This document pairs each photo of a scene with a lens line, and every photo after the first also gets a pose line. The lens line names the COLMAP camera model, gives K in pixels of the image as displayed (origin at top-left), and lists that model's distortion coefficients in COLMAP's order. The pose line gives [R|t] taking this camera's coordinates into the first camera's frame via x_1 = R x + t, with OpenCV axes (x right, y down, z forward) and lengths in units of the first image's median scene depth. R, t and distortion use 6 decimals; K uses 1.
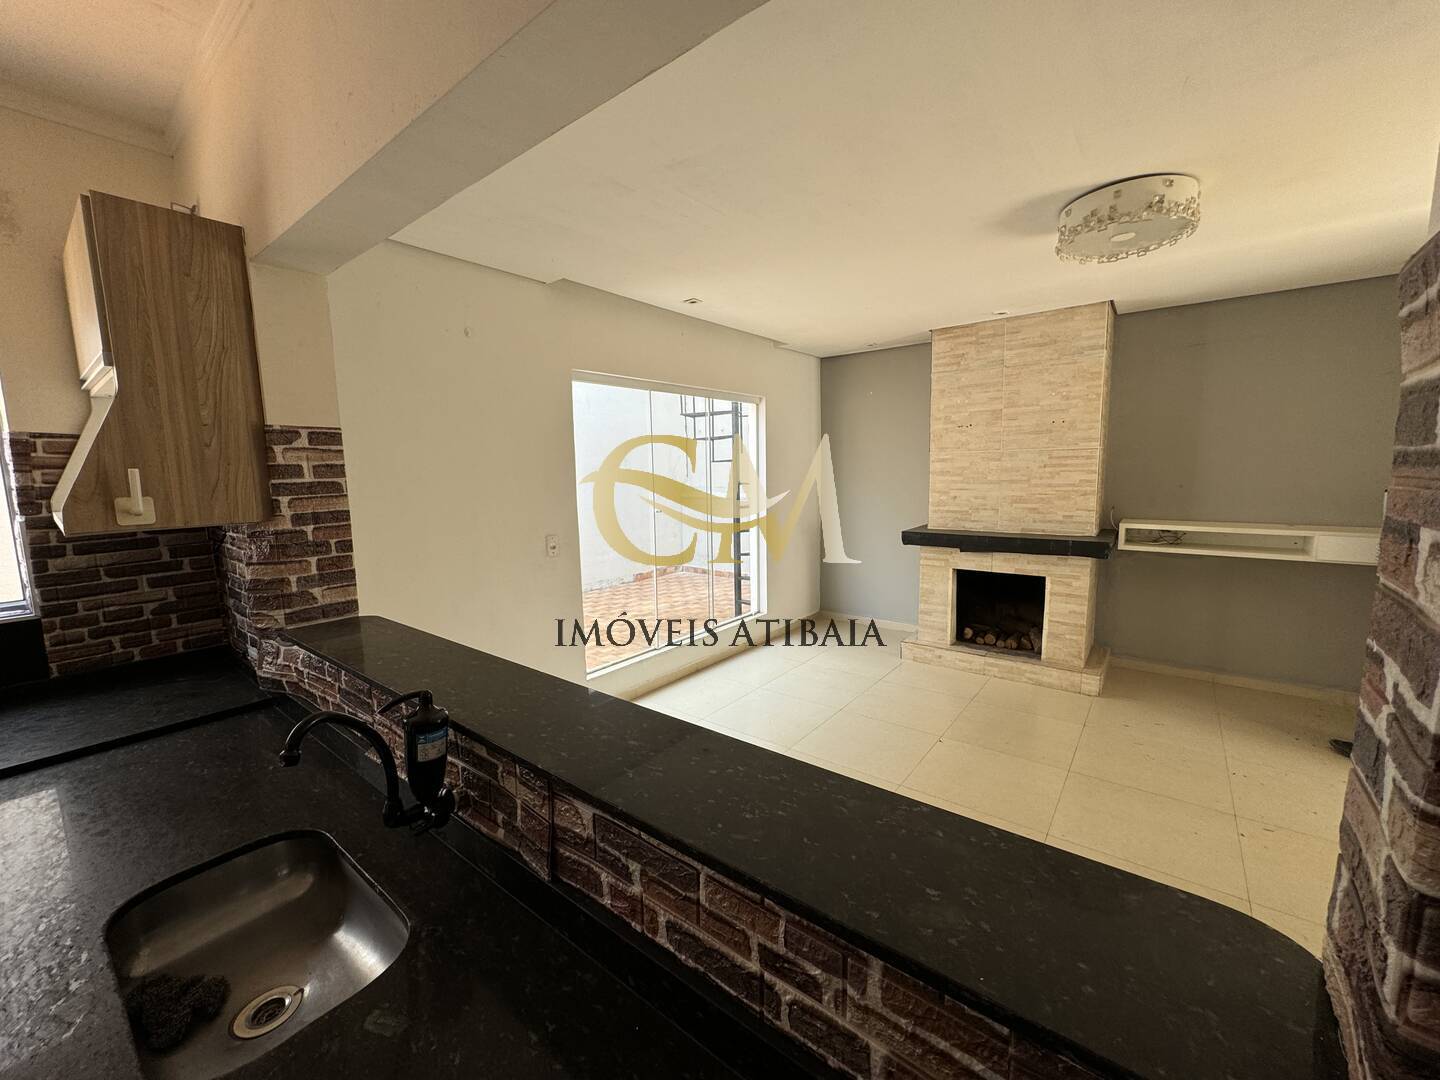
lens RADIAL K [[575.8, 0, 716.0], [0, 575.8, 539.6], [0, 0, 1]] dist [0.001222, -0.000524]
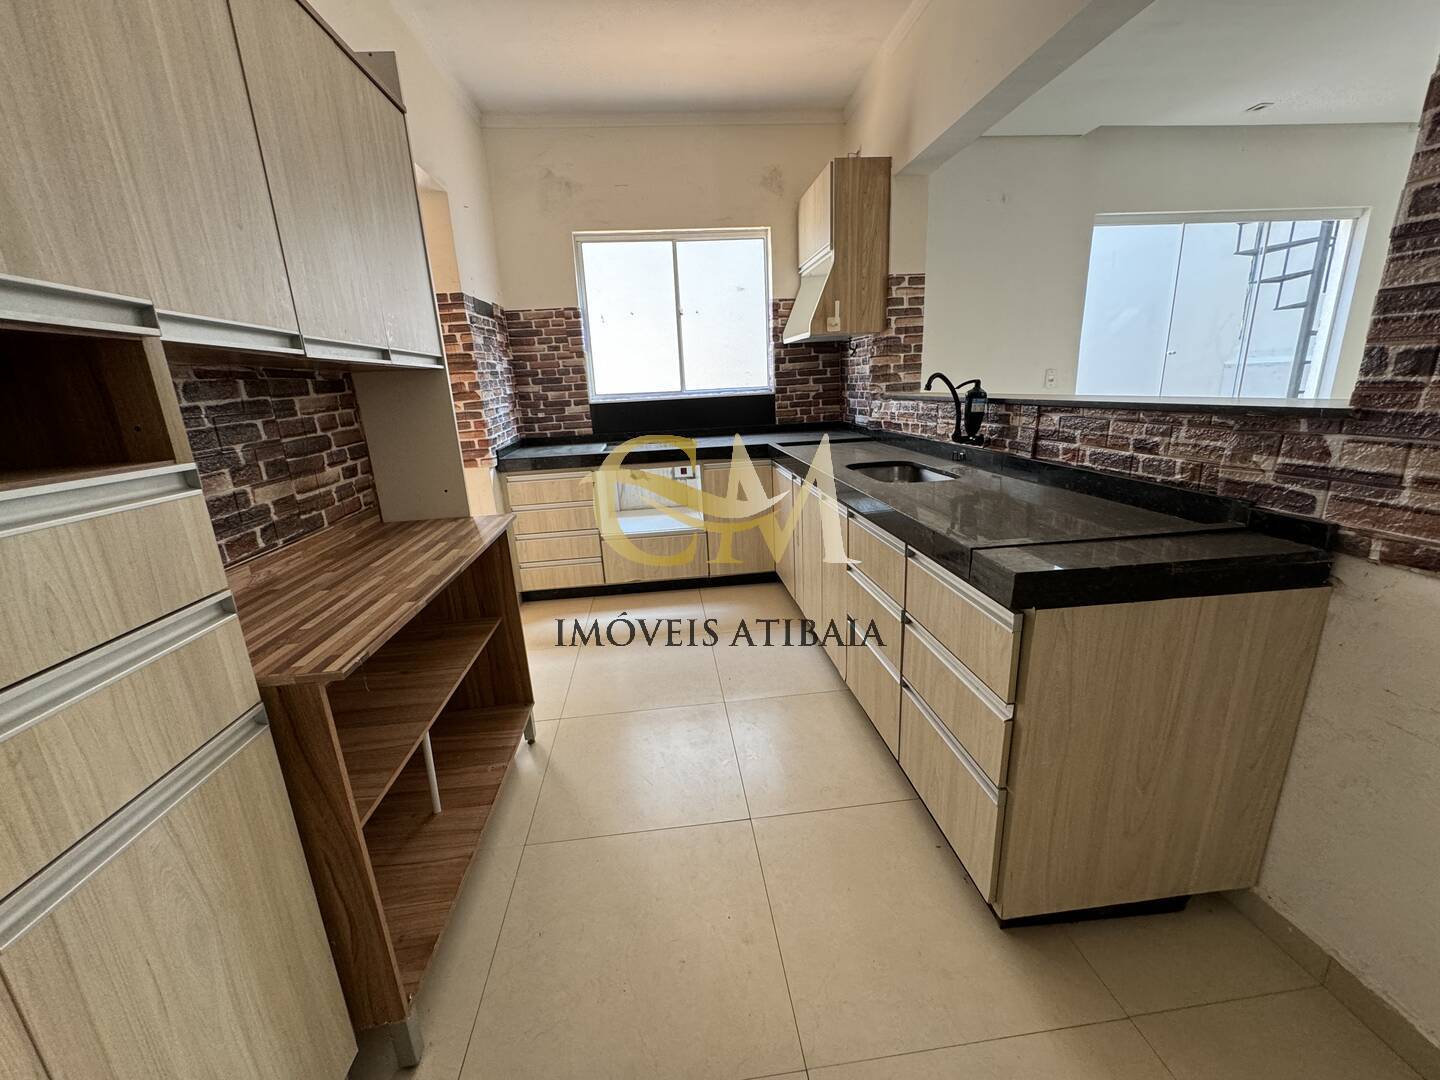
lens RADIAL K [[575.8, 0, 720.2], [0, 575.8, 535.9], [0, 0, 1]] dist [0.001222, -0.000524]
pose [[0.705826, 0.167698, -0.688249, 0.096082], [-0.052583, 0.981298, 0.185175, 0.128699], [0.706431, -0.094511, 0.701444, -0.310125]]
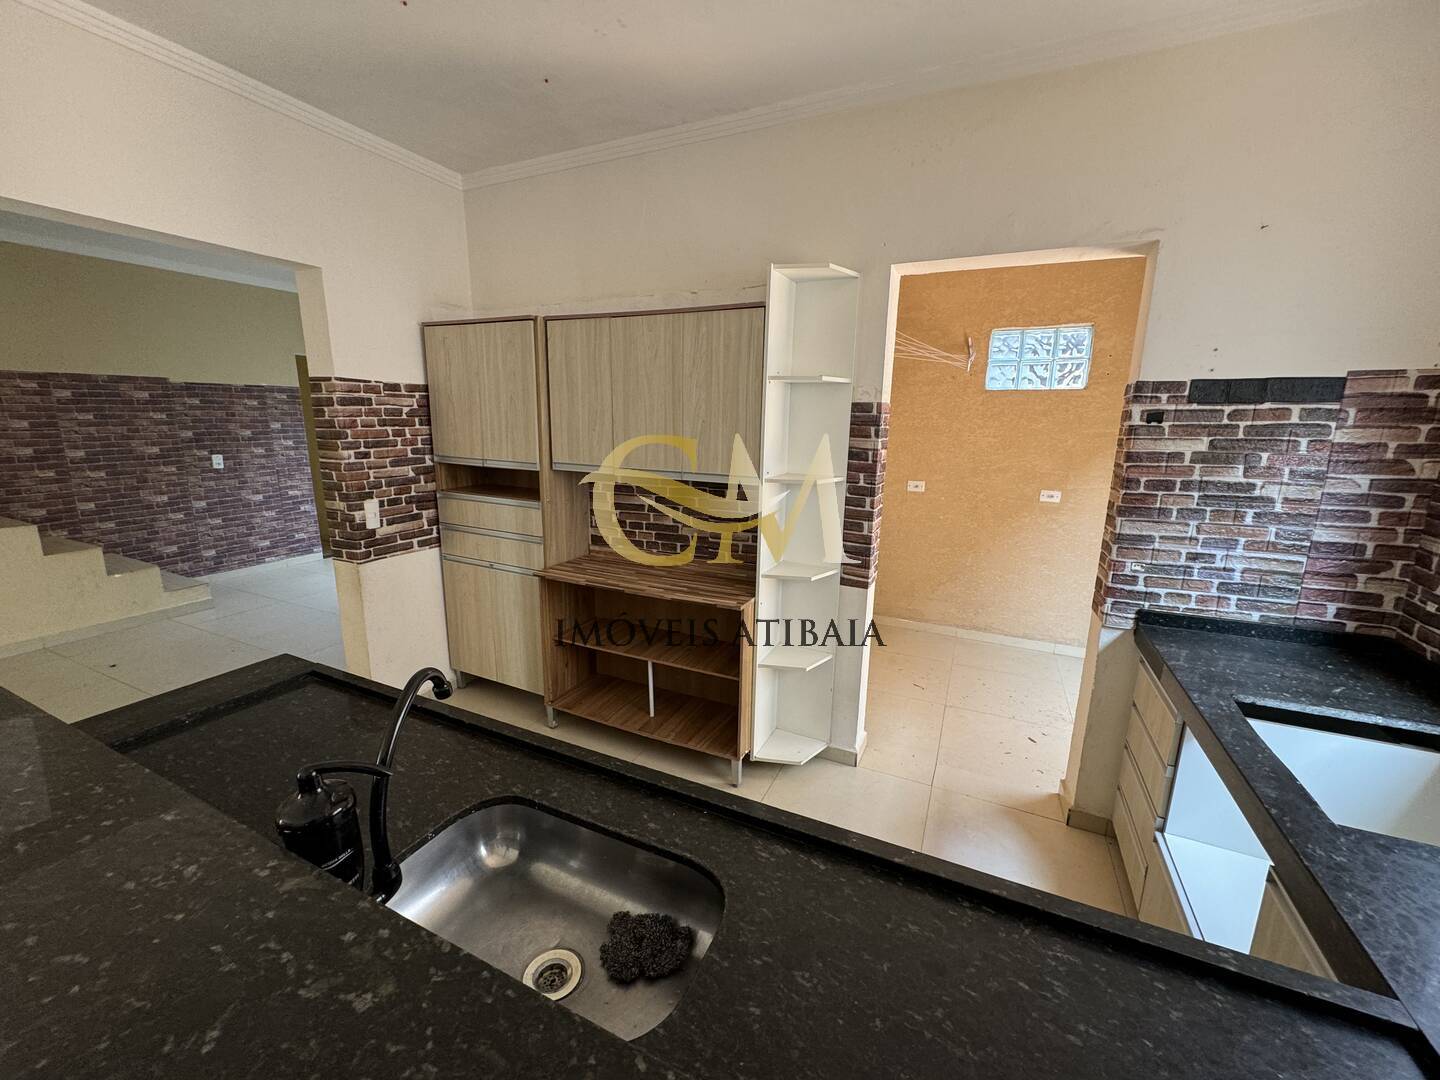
lens RADIAL K [[575.8, 0, 718.1], [0, 575.8, 539.2], [0, 0, 1]] dist [0.001222, -0.000524]
pose [[-0.972328, 0.052288, -0.227692, -0.215393], [-0.025844, 0.944574, 0.327279, -0.048404], [0.232185, 0.324107, -0.917085, 0.428577]]
